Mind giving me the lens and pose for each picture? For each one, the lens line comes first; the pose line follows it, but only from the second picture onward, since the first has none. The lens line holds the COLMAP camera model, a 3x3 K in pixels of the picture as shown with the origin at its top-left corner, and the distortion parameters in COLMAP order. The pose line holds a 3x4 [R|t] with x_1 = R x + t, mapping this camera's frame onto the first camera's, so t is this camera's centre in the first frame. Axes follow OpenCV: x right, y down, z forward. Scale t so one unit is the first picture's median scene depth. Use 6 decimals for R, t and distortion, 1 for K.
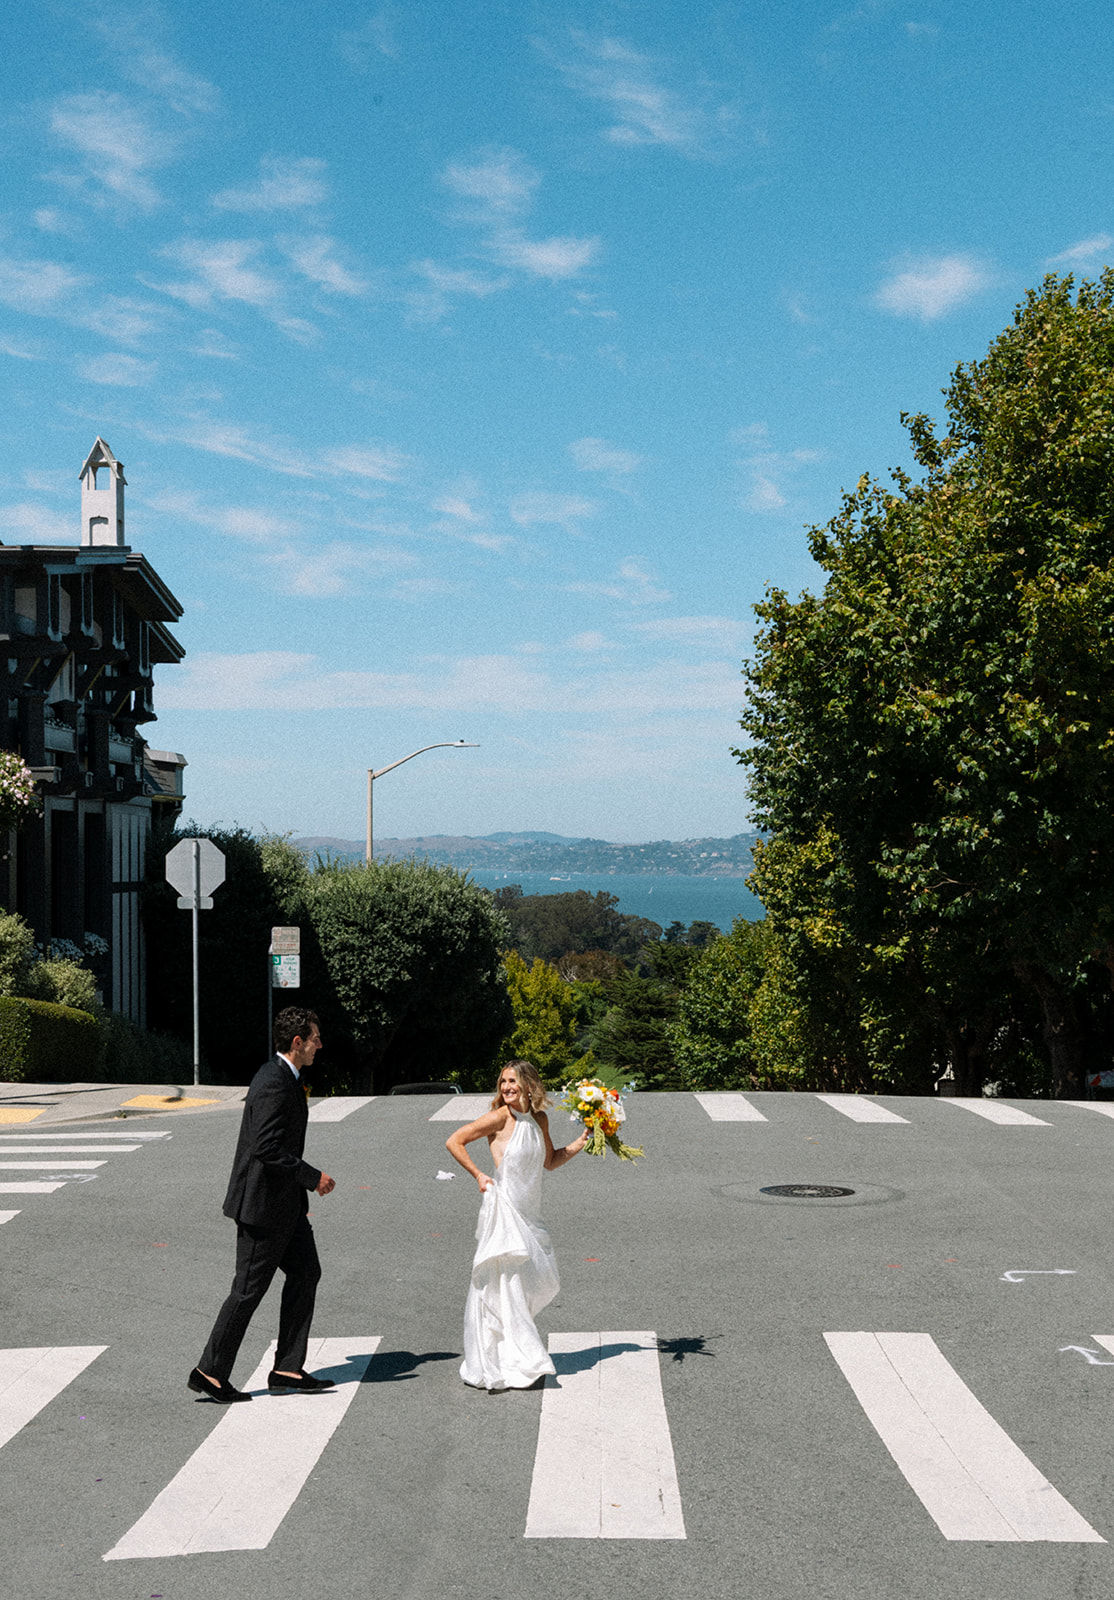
lens RADIAL K [[3010.3, 0, 556.7], [0, 3010.3, 800.9], [0, 0, 1]] dist [0.033803, 0.000000]
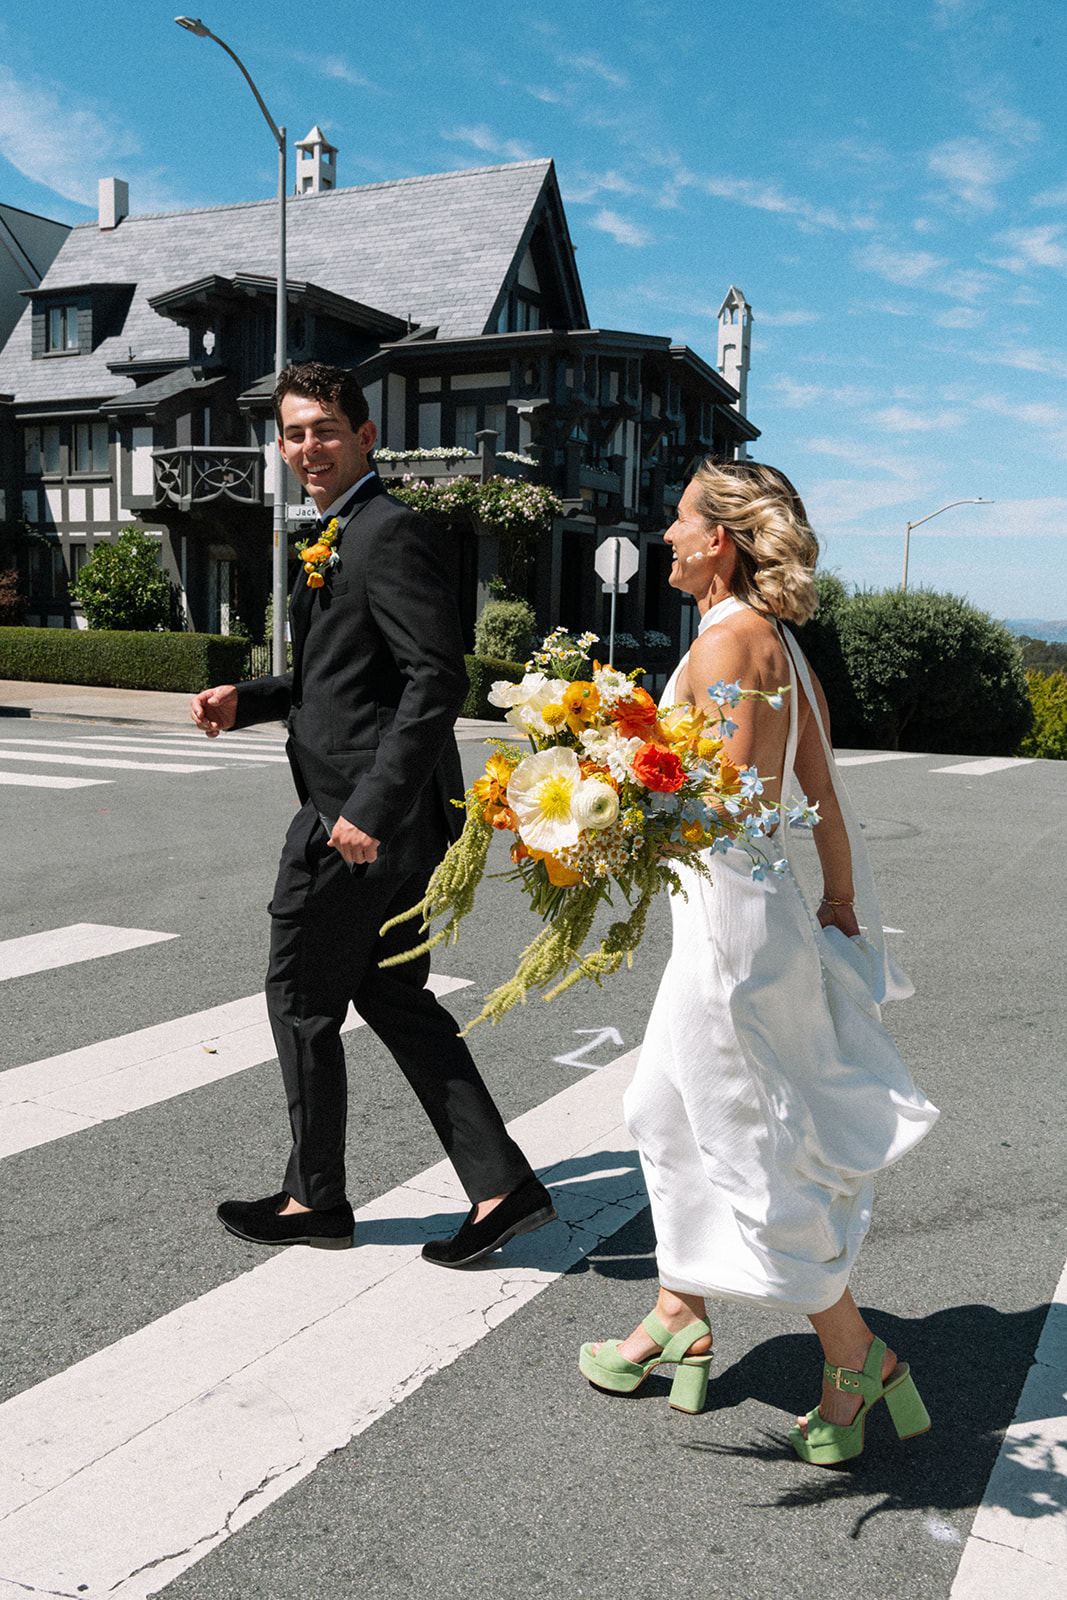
lens RADIAL K [[1539.8, 0, 533.3], [0, 1539.8, 801.0], [0, 0, 1]] dist [-0.024845, 0.000000]
pose [[0.853524, 0.070619, -0.516247, 0.091821], [-0.019743, 0.994445, 0.103392, 0.026835], [0.520680, -0.078055, 0.850176, 0.197600]]
